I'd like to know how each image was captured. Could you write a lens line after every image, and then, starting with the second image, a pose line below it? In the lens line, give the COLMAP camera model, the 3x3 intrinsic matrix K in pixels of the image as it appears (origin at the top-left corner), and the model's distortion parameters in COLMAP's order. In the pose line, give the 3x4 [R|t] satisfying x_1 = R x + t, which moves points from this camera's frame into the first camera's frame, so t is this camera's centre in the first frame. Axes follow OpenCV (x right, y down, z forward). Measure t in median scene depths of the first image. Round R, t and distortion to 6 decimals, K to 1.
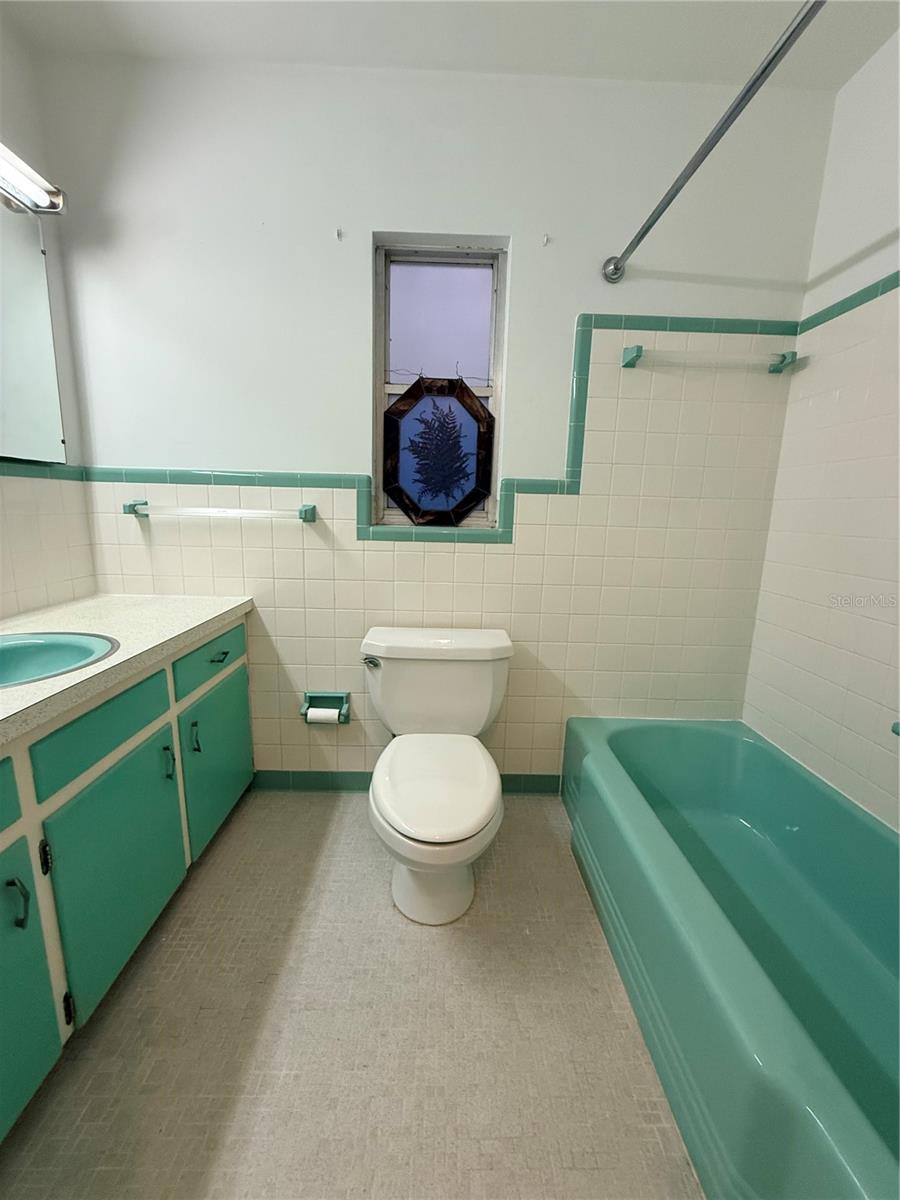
lens RADIAL K [[477.5, 0, 448.9], [0, 477.5, 596.7], [0, 0, 1]] dist [-0.001765, 0.000437]
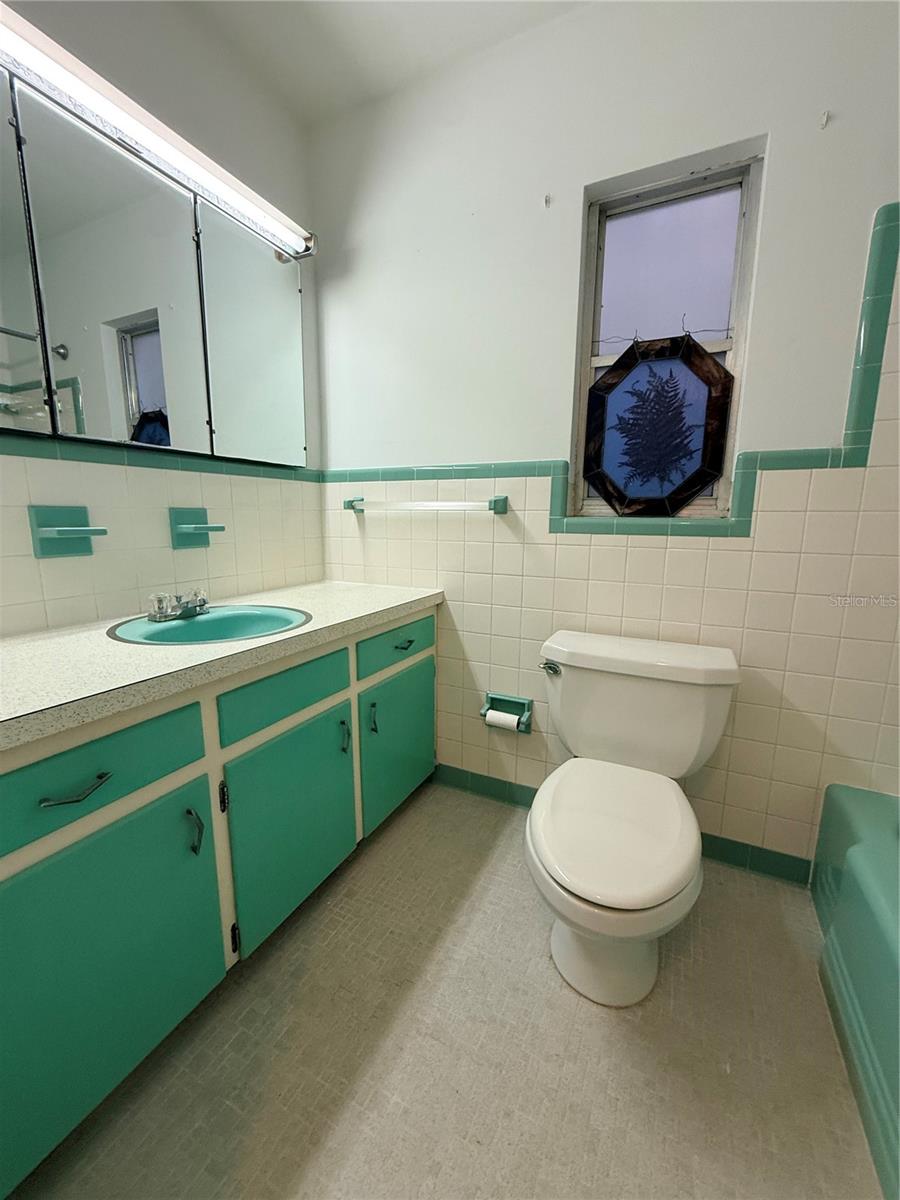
lens RADIAL K [[477.5, 0, 448.9], [0, 477.5, 596.7], [0, 0, 1]] dist [-0.001765, 0.000437]
pose [[0.889216, 0.056922, -0.453933, 0.057421], [-0.068738, 0.997589, -0.009556, 0.024196], [0.452294, 0.039700, 0.890985, 0.109588]]
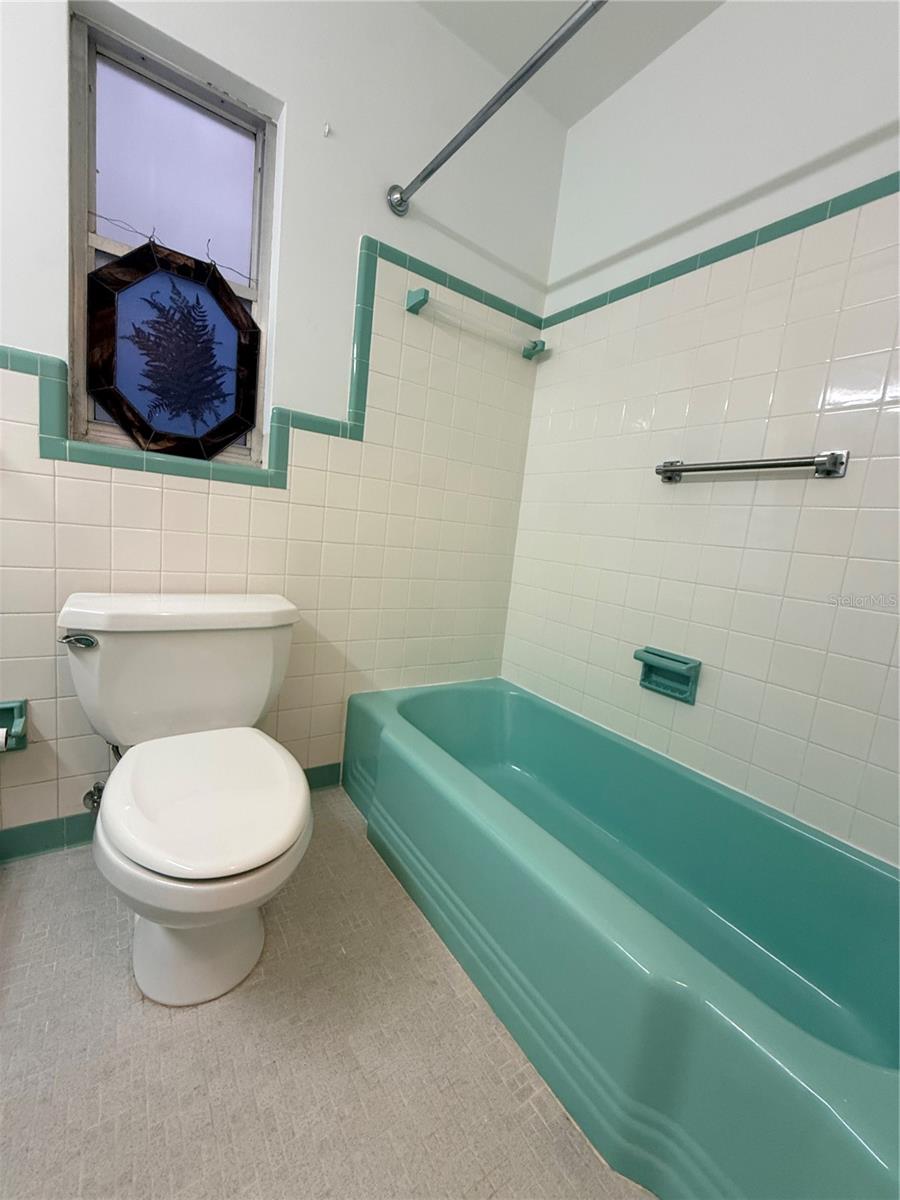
lens RADIAL K [[477.5, 0, 448.9], [0, 477.5, 596.7], [0, 0, 1]] dist [-0.001765, 0.000437]
pose [[0.834535, -0.018980, 0.550628, -0.090425], [0.023075, 0.999734, -0.000511, 0.081188], [-0.550472, 0.013132, 0.834750, 0.165771]]
